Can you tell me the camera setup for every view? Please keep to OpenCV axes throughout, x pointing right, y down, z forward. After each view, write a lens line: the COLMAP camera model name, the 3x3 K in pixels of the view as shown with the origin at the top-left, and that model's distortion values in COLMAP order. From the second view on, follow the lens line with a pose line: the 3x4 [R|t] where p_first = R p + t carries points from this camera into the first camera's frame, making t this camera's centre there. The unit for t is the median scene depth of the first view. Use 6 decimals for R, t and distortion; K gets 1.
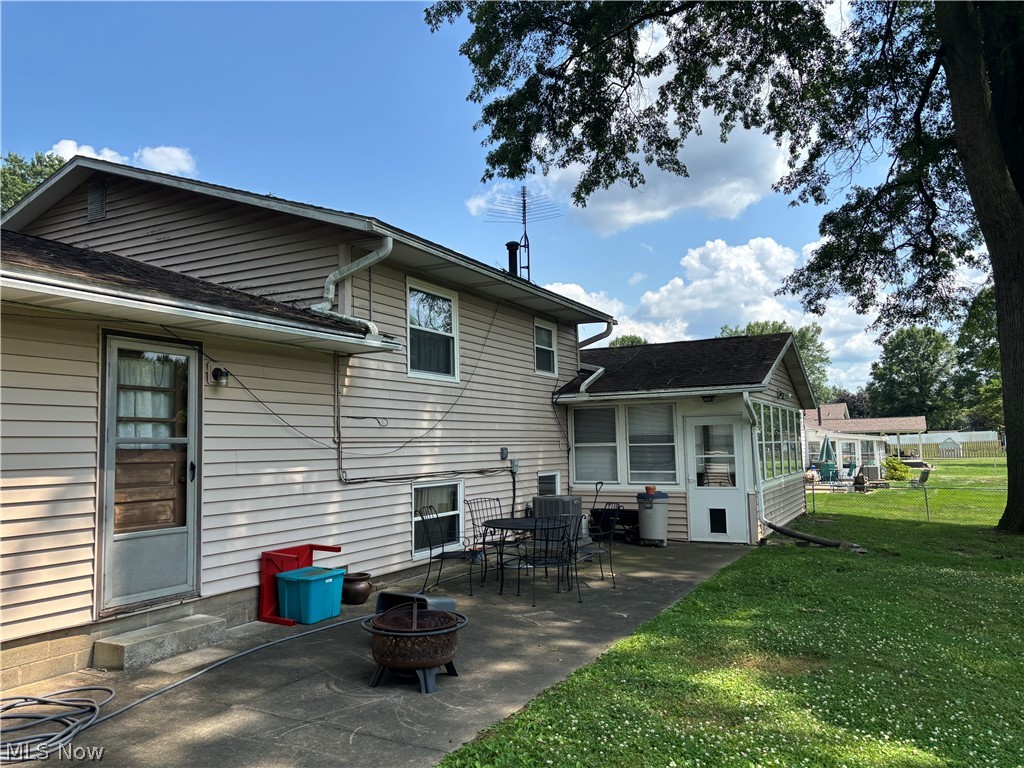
lens RADIAL K [[784.7, 0, 508.4], [0, 784.7, 377.9], [0, 0, 1]] dist [0.112043, -0.251419]
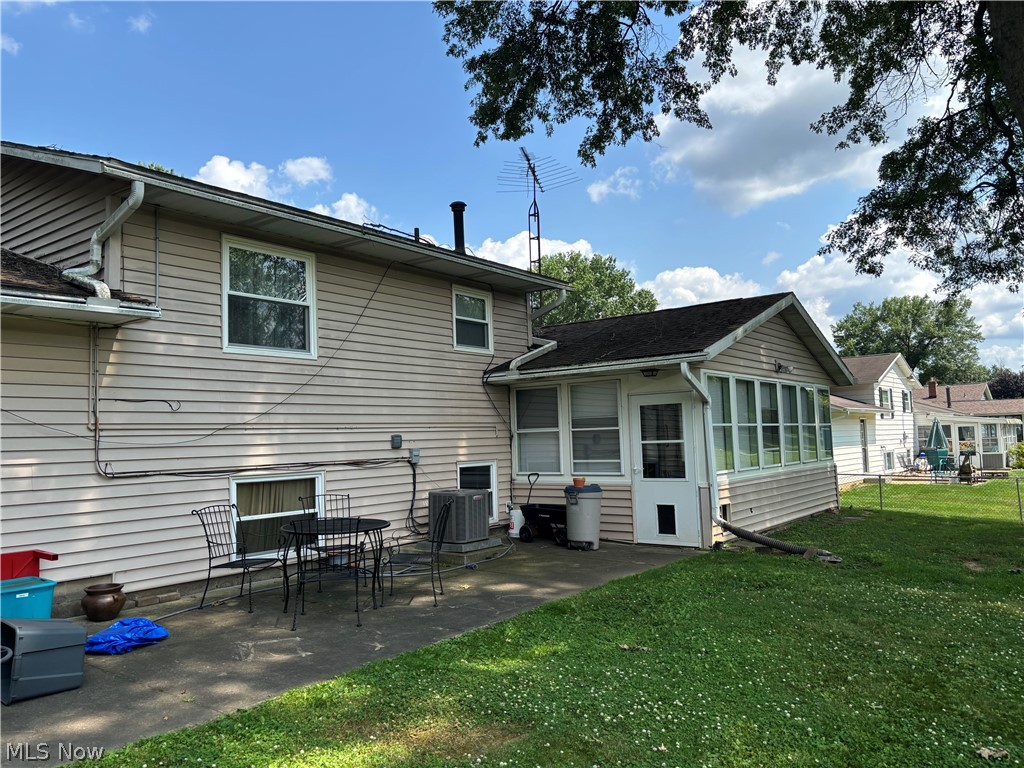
lens RADIAL K [[781.2, 0, 510.6], [0, 781.2, 386.9], [0, 0, 1]] dist [0.061854, -0.069418]
pose [[0.984564, -0.022511, -0.173571, 0.211014], [0.026426, 0.999445, 0.020278, 0.017420], [0.173018, -0.024552, 0.984613, 0.139287]]
